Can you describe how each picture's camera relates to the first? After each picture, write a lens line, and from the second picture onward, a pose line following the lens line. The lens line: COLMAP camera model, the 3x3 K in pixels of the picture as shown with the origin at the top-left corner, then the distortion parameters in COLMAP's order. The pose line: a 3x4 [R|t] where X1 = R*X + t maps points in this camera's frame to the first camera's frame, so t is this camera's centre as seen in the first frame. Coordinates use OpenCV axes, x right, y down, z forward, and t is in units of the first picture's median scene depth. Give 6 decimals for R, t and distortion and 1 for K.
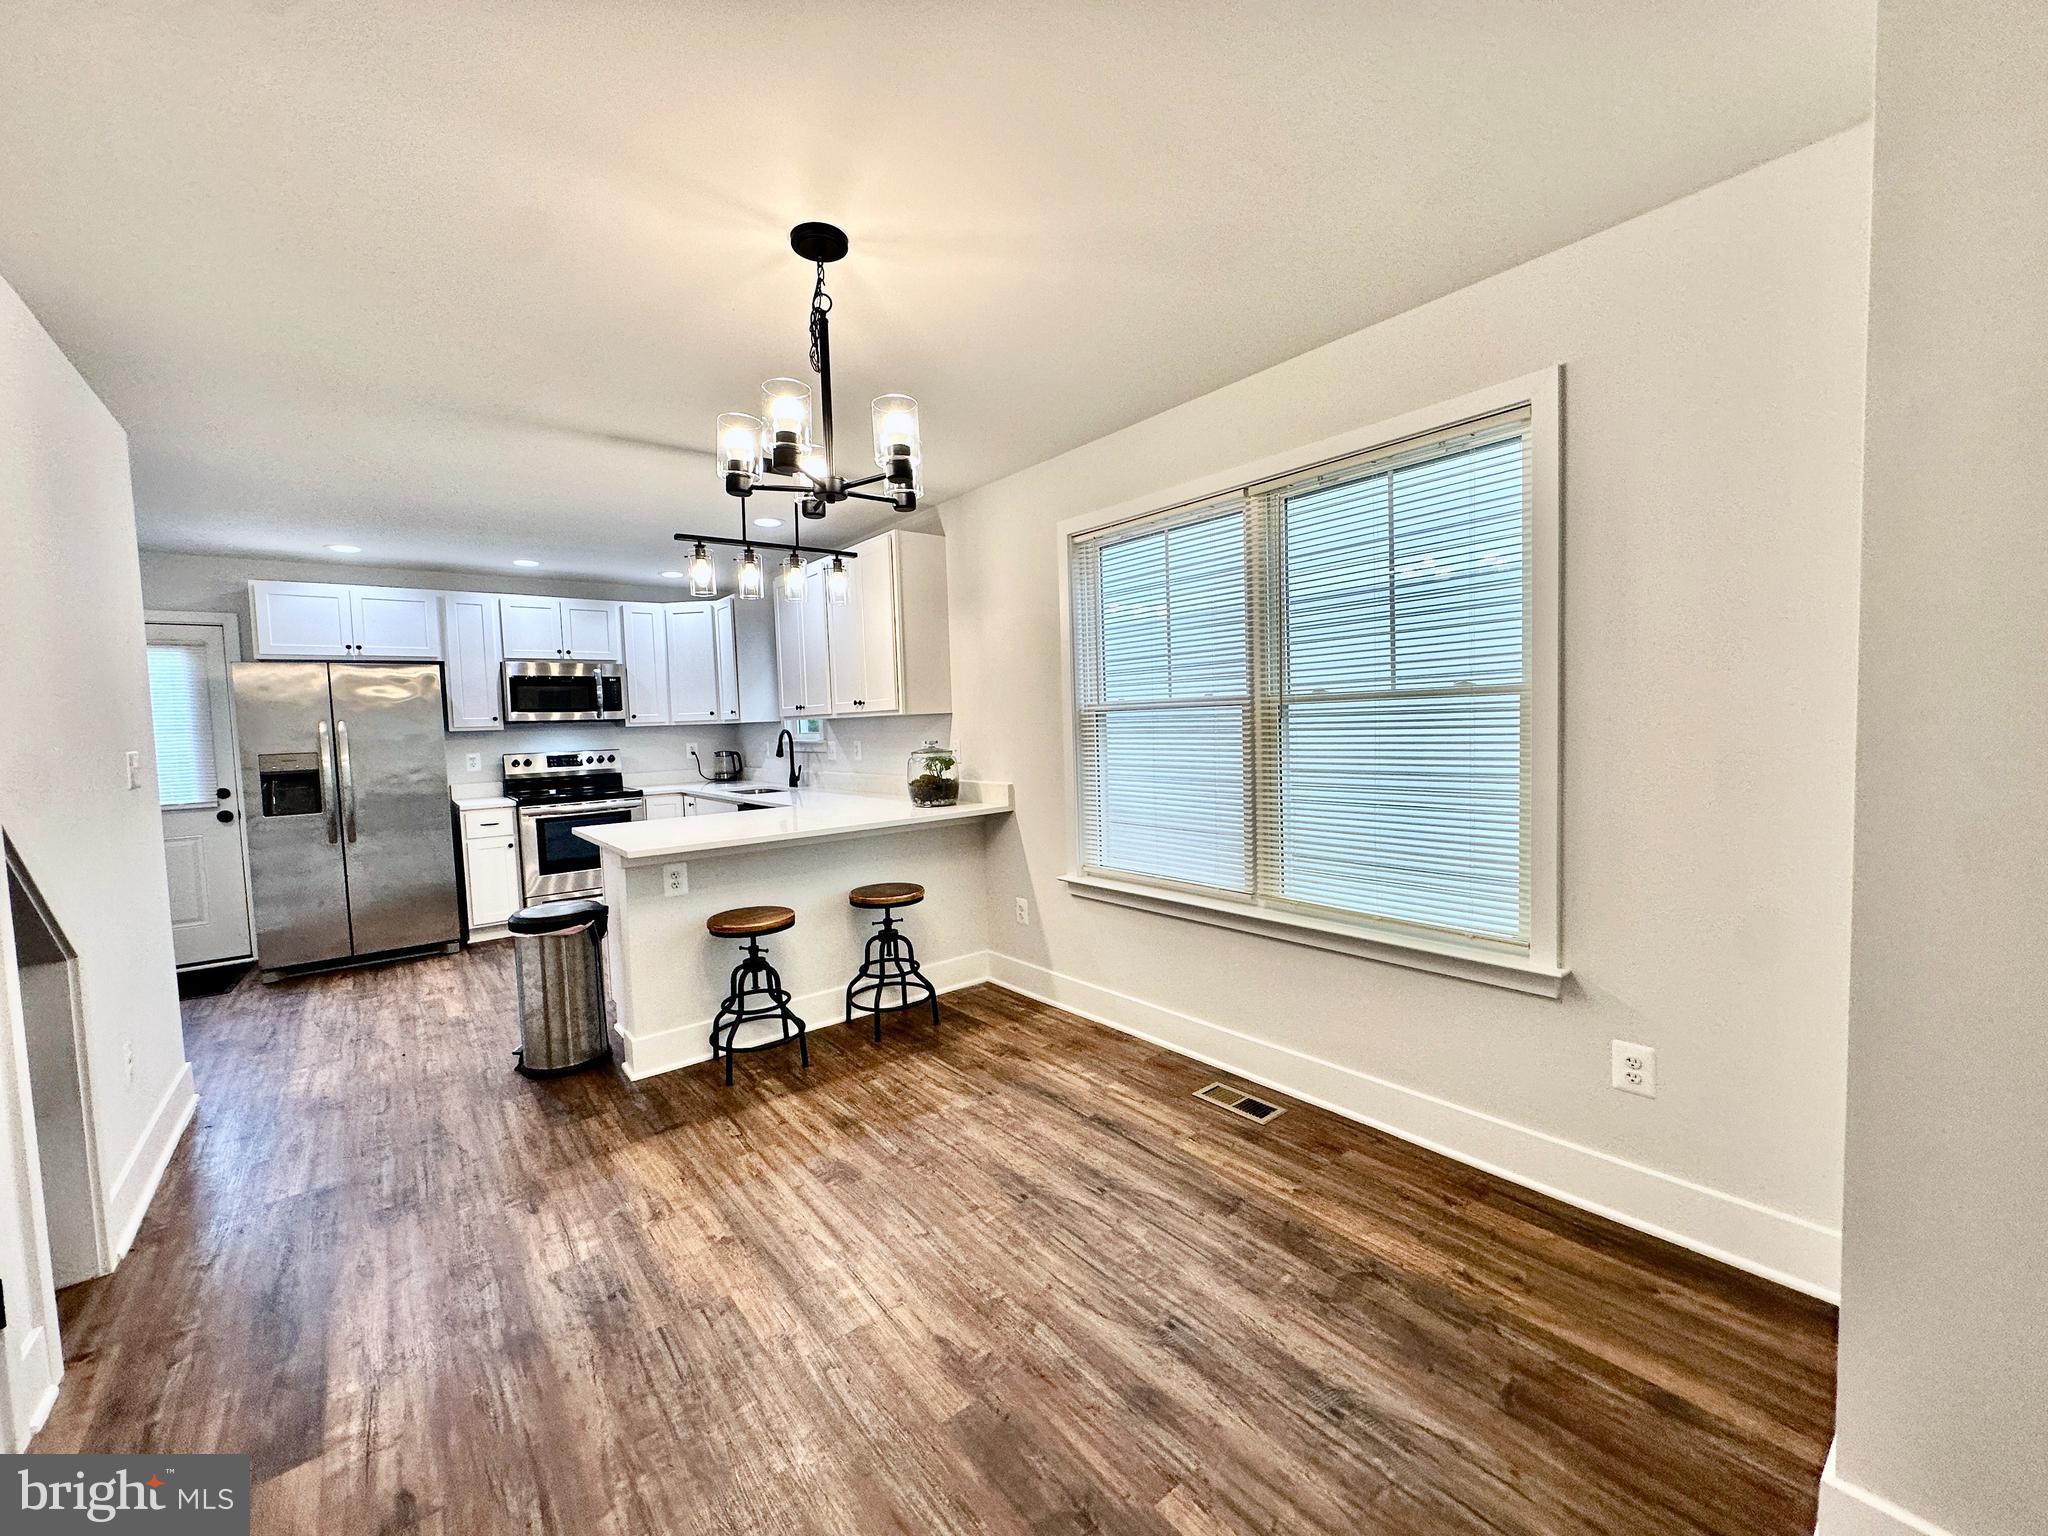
lens RADIAL K [[819.0, 0, 1024.0], [0, 819.0, 768.0], [0, 0, 1]] dist [-0.002284, 0.000014]
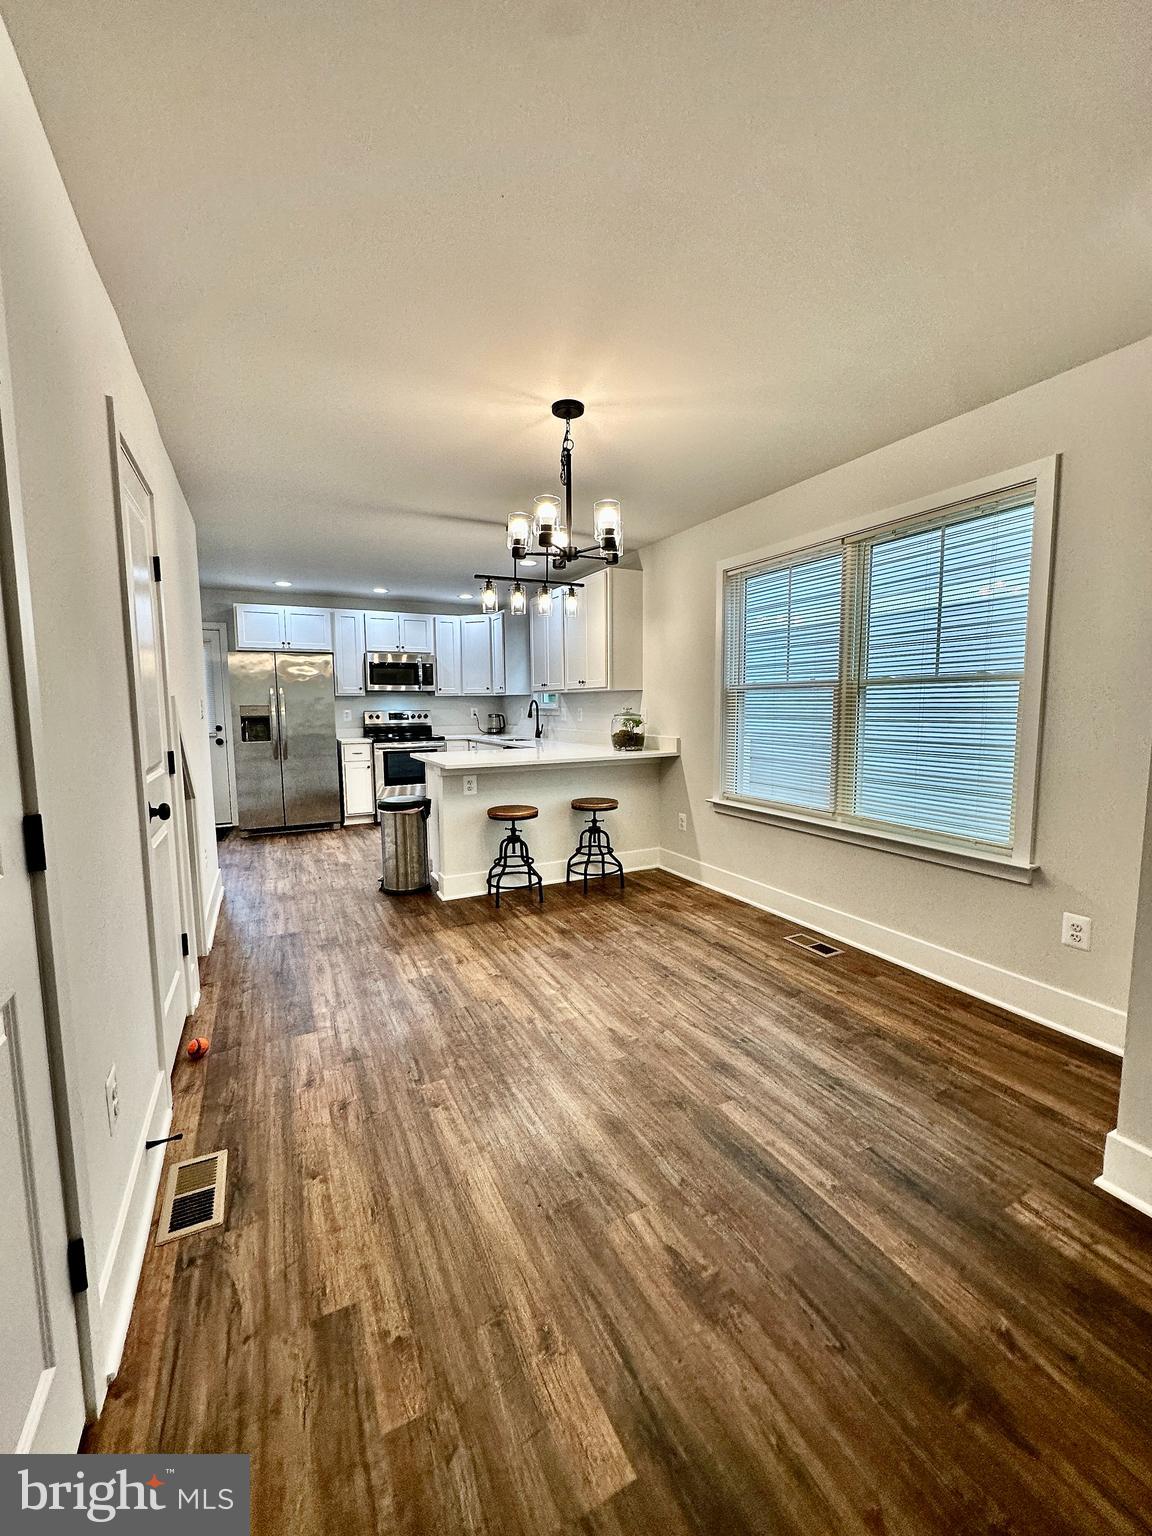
lens RADIAL K [[614.3, 0, 577.8], [0, 614.3, 766.7], [0, 0, 1]] dist [-0.002284, 0.000014]
pose [[0.978457, 0.046464, -0.201152, 0.039453], [-0.036828, 0.998000, 0.051387, 0.026589], [0.203137, -0.042872, 0.978211, -0.176848]]
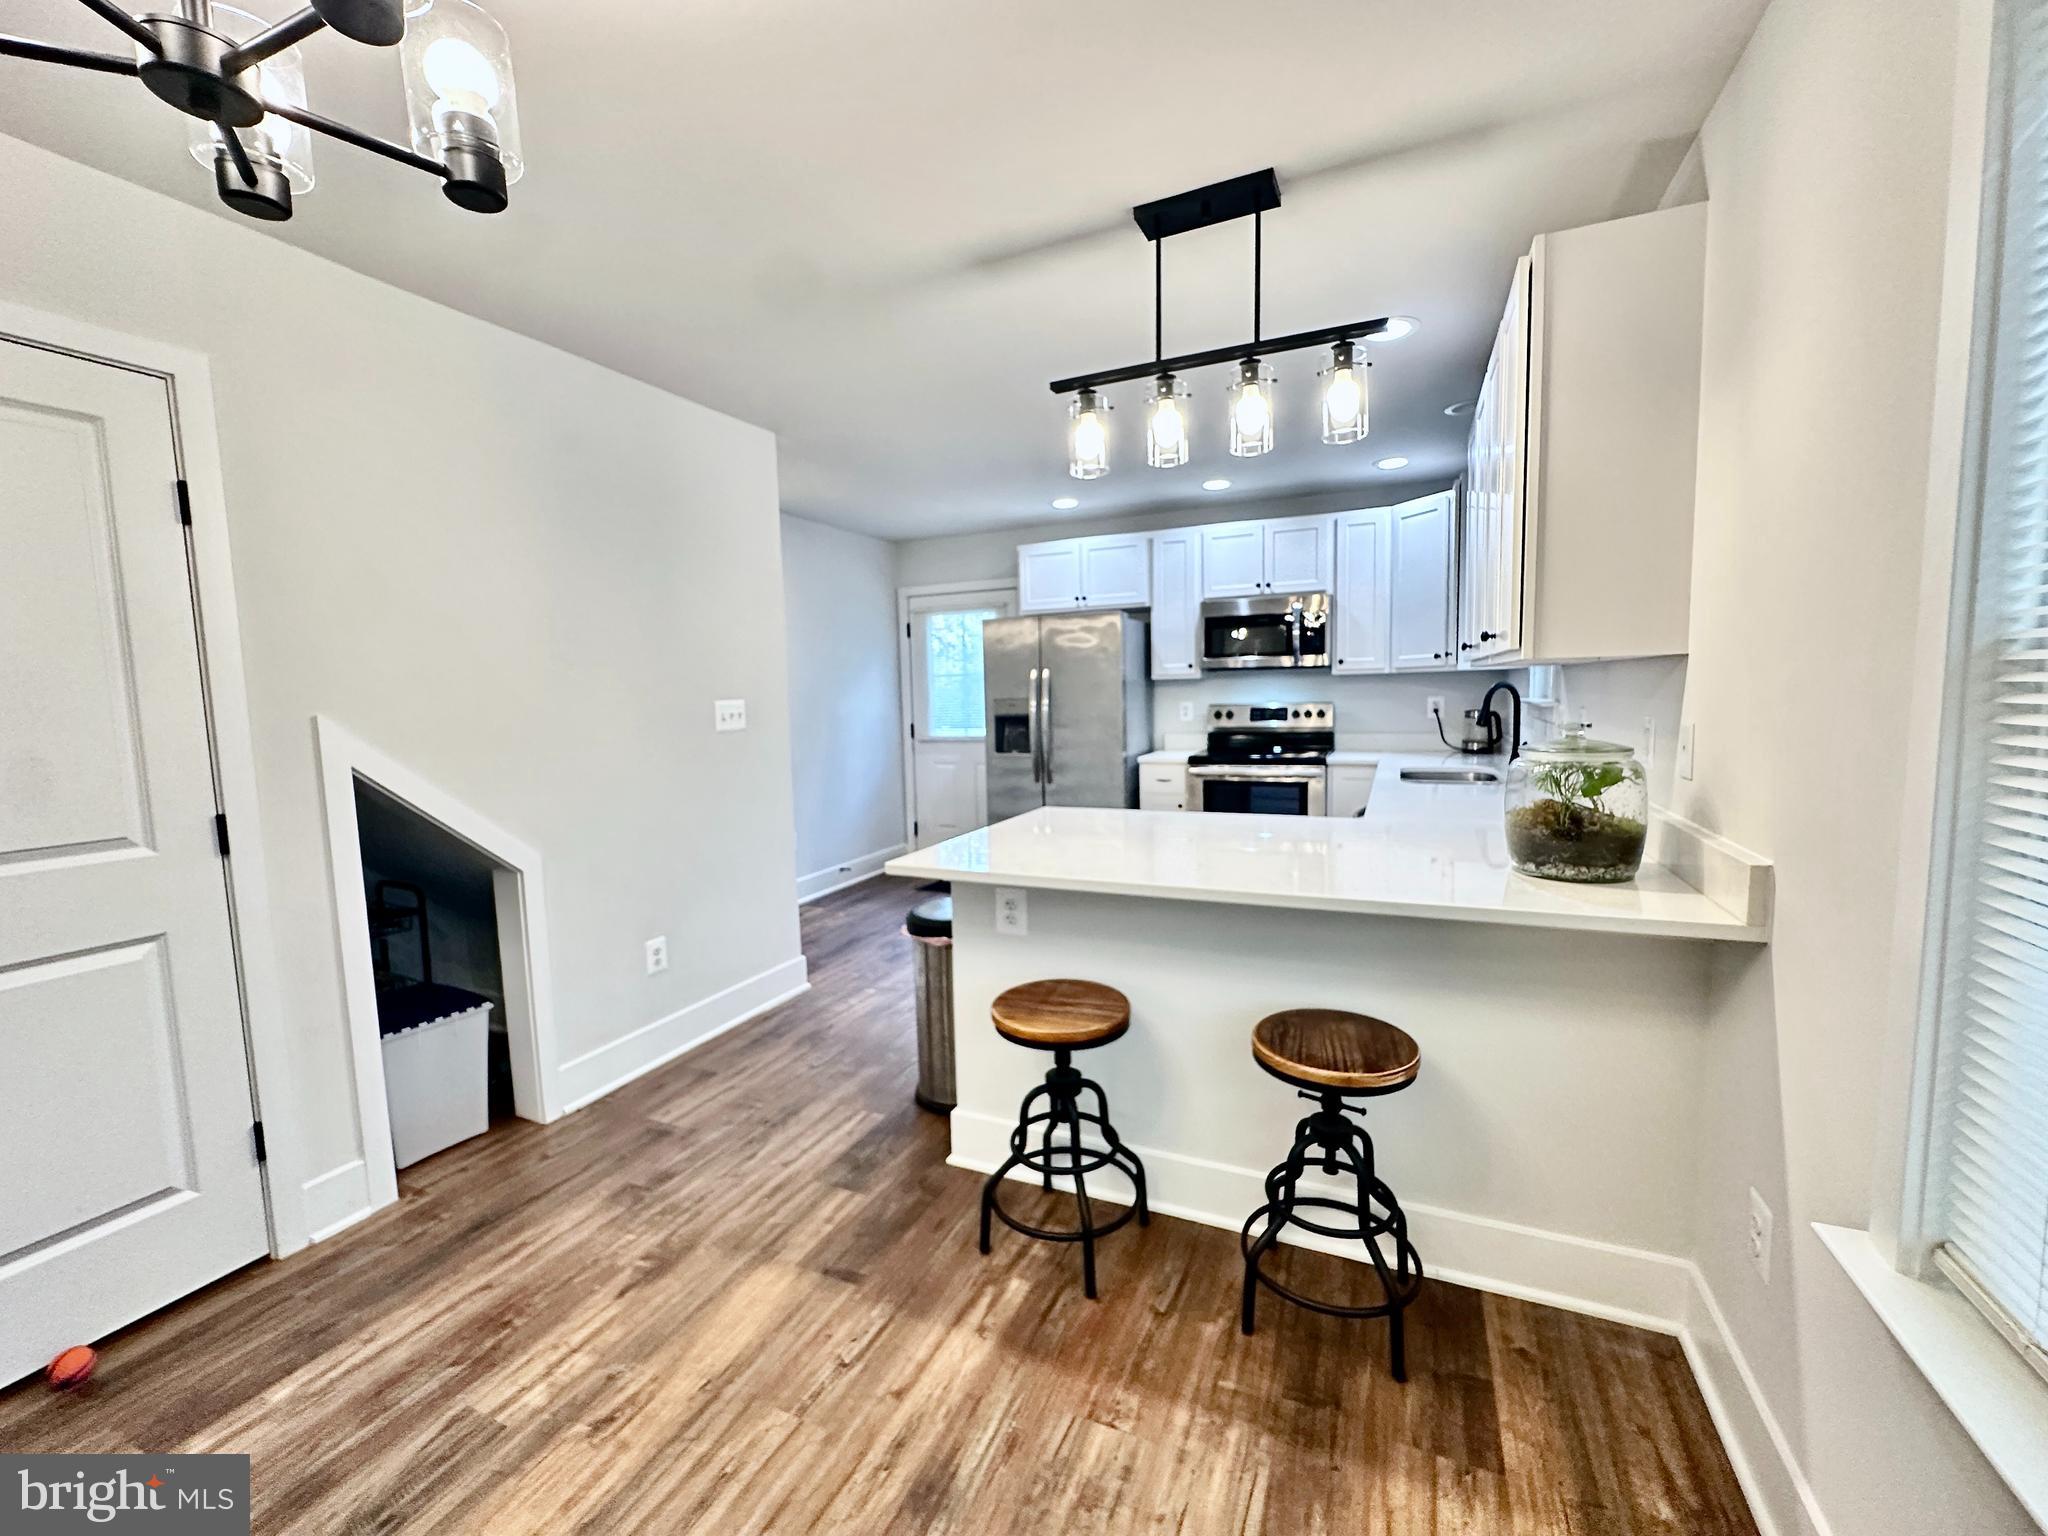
lens RADIAL K [[827.0, 0, 1024.0], [0, 827.0, 768.0], [0, 0, 1]] dist [-0.008298, -0.000011]
pose [[0.453094, 0.106864, -0.885034, 0.173594], [-0.042292, 0.994248, 0.098400, -0.049905], [0.890459, -0.007154, 0.455008, 0.697267]]
